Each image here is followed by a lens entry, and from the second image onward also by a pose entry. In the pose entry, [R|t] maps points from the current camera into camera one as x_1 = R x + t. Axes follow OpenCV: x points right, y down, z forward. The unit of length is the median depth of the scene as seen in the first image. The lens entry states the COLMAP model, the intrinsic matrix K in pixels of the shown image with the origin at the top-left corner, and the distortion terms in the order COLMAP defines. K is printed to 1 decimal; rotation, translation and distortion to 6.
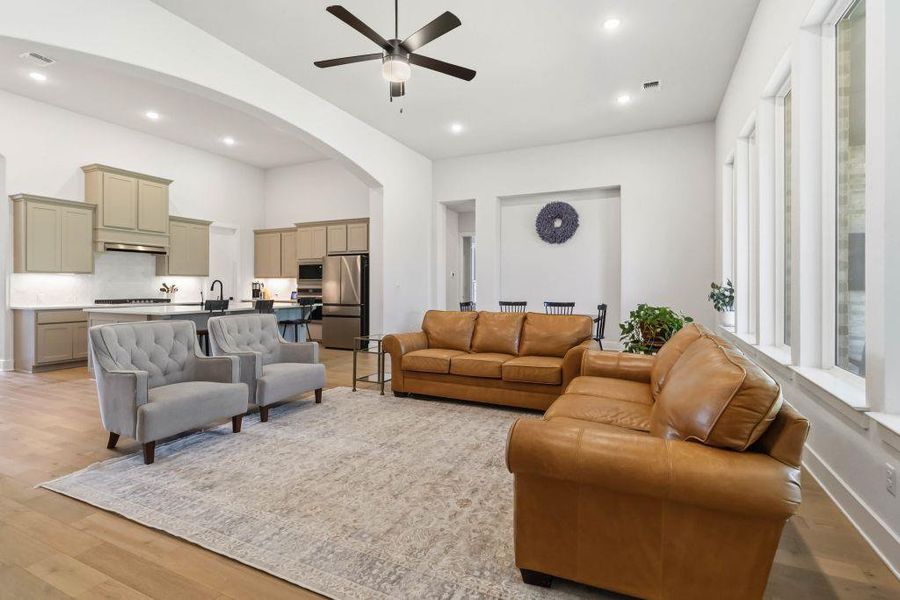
lens RADIAL K [[423.9, 0, 456.9], [0, 423.9, 287.2], [0, 0, 1]] dist [0.000321, -0.000099]
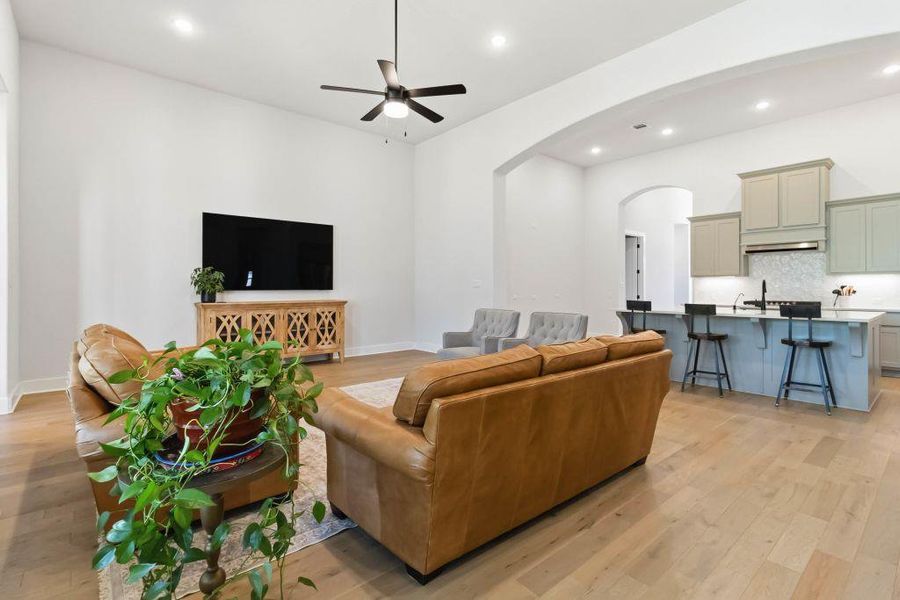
lens RADIAL K [[423.9, 0, 452.8], [0, 423.9, 287.5], [0, 0, 1]] dist [0.000321, -0.000099]
pose [[-0.426096, 0.001330, -0.904677, 0.410138], [0.001260, 0.999999, 0.000877, -0.003897], [0.904677, -0.000766, -0.426097, 0.750551]]
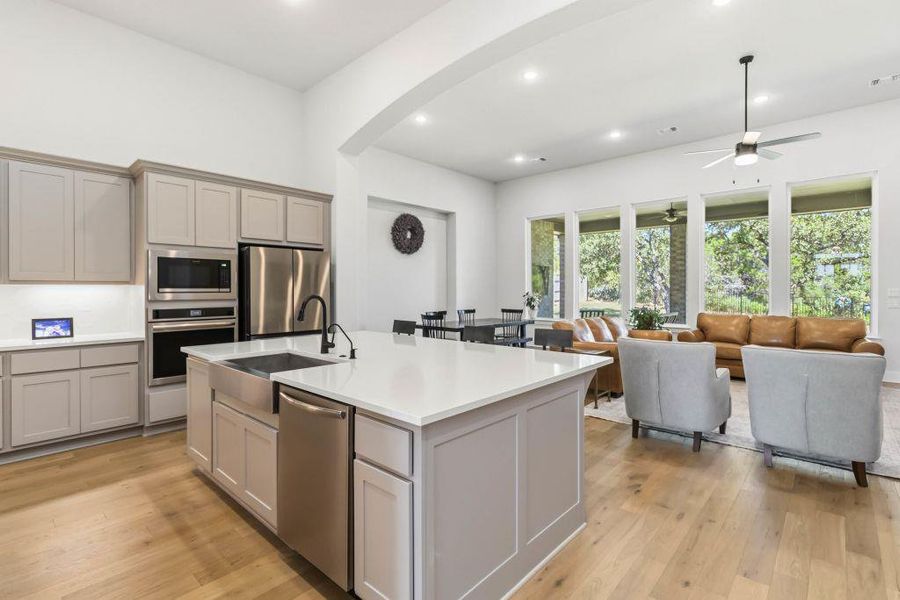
lens RADIAL K [[423.9, 0, 457.4], [0, 423.9, 291.0], [0, 0, 1]] dist [0.000321, -0.000099]
pose [[0.294358, -0.006110, 0.955676, -0.860667], [0.004155, 0.999978, 0.005113, -0.020838], [-0.955686, 0.002466, 0.294377, 0.693529]]
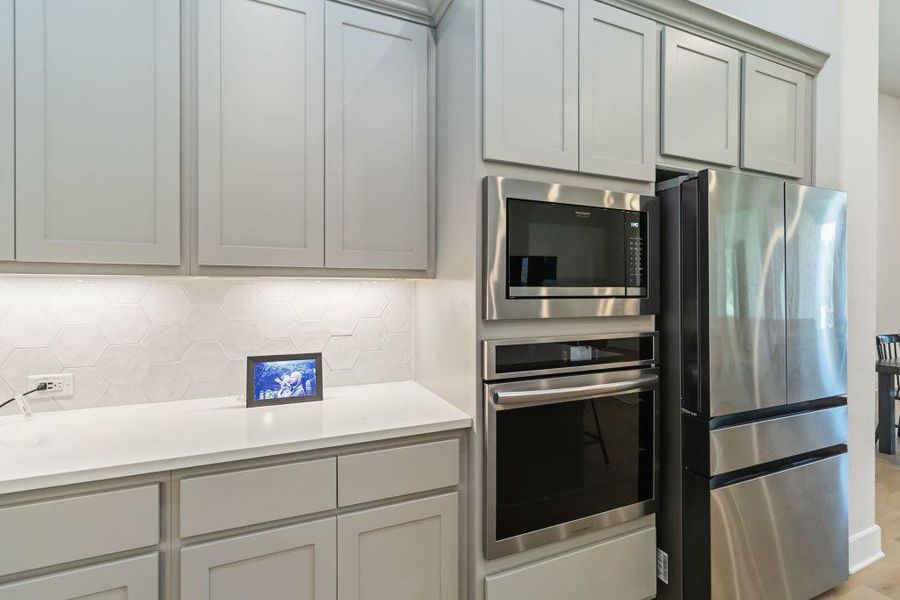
lens RADIAL K [[423.9, 0, 457.1], [0, 423.9, 294.1], [0, 0, 1]] dist [0.000321, -0.000099]
pose [[0.660060, -0.006492, 0.751185, -0.615268], [0.001351, 0.999971, 0.007455, -0.021047], [-0.751211, -0.003906, 0.660050, 1.109707]]
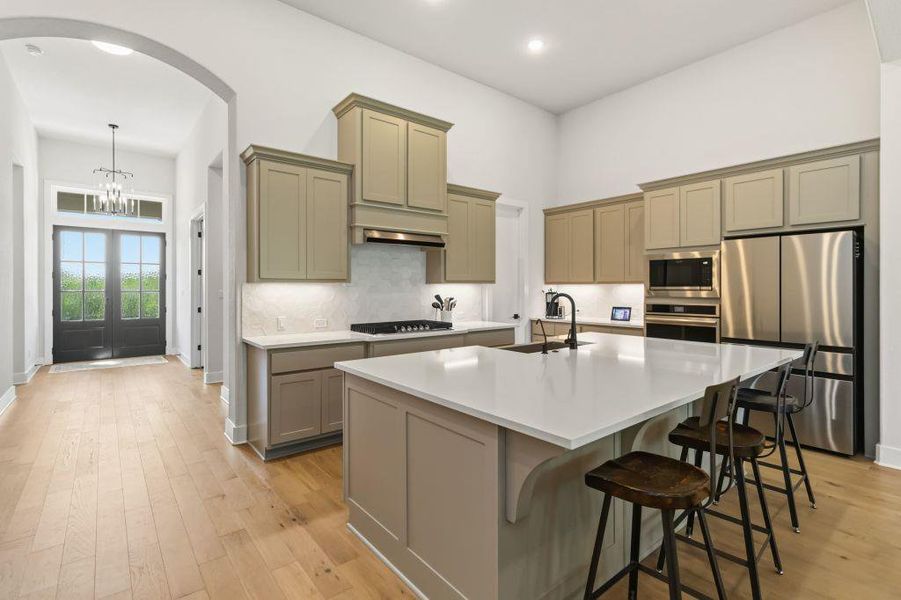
lens RADIAL K [[424.3, 0, 457.8], [0, 424.3, 287.2], [0, 0, 1]] dist [0.000321, -0.000099]
pose [[0.900397, -0.003384, -0.435057, -0.436280], [0.002280, 0.999993, -0.003061, -0.020910], [0.435064, 0.001764, 0.900398, 0.501720]]
